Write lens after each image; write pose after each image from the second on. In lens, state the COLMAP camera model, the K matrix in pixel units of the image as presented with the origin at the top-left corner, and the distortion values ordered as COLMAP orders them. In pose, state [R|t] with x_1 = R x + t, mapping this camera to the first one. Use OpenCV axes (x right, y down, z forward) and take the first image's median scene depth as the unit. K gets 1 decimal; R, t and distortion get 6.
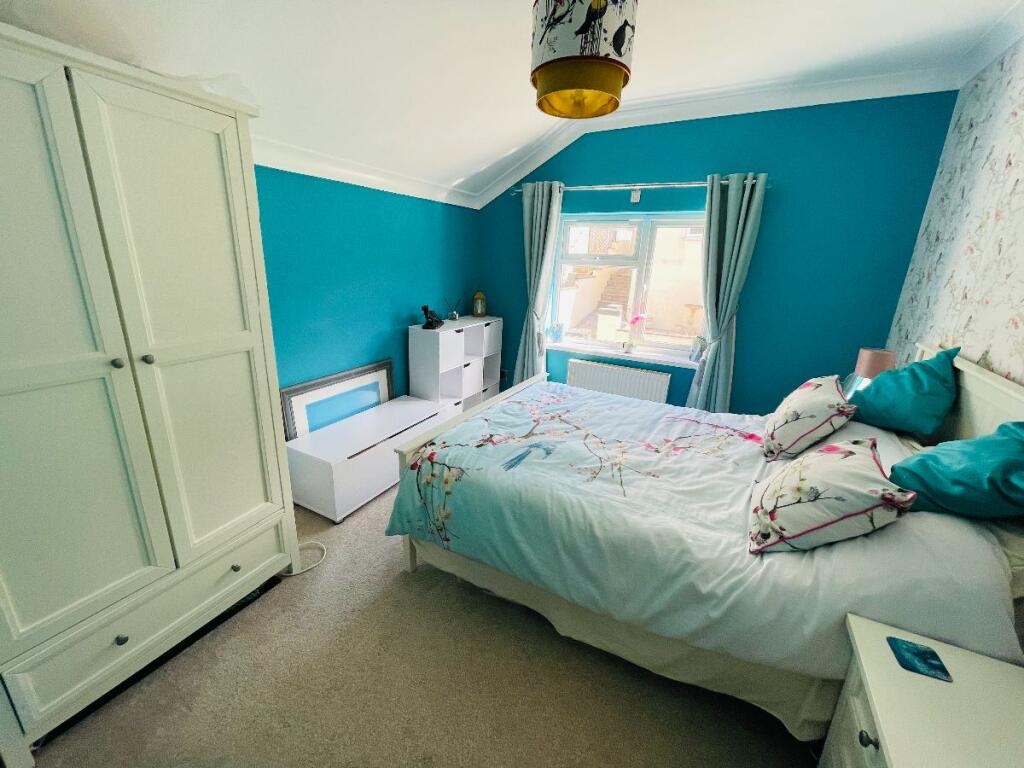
lens RADIAL K [[413.7, 0, 510.1], [0, 413.7, 376.2], [0, 0, 1]] dist [-0.009678, 0.004712]
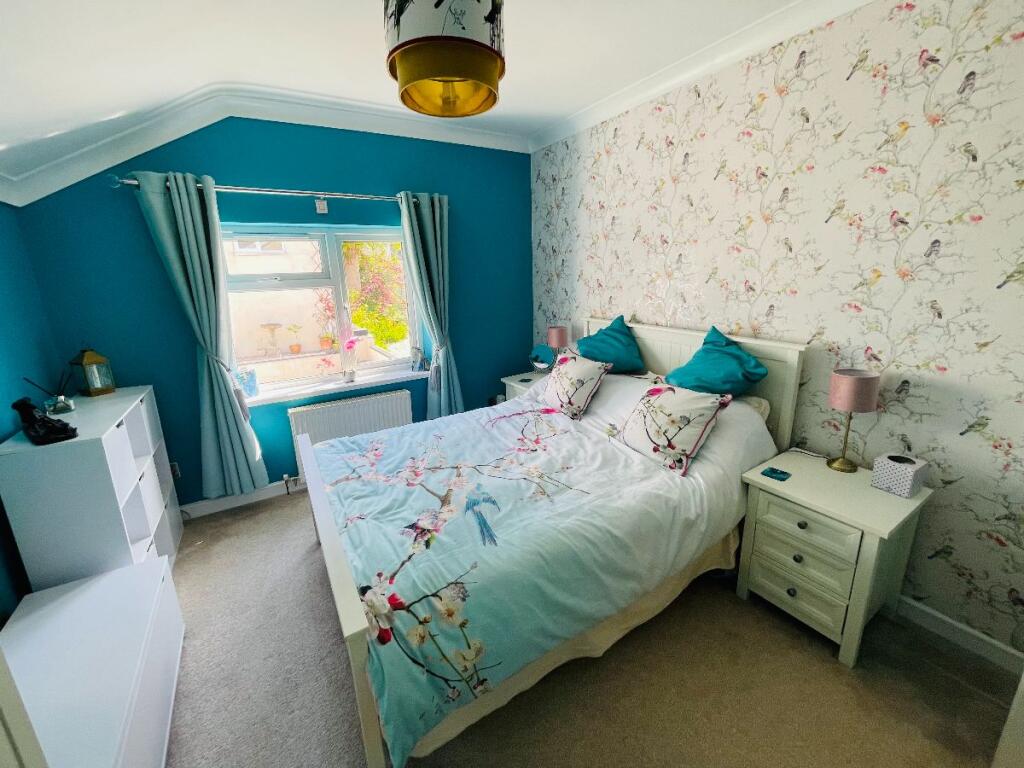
lens RADIAL K [[413.7, 0, 510.1], [0, 413.7, 376.2], [0, 0, 1]] dist [-0.009678, 0.004712]
pose [[0.500234, -0.262153, 0.825253, -0.505040], [0.286216, 0.949557, 0.128147, -0.154975], [-0.817219, 0.172097, 0.550033, 0.431854]]
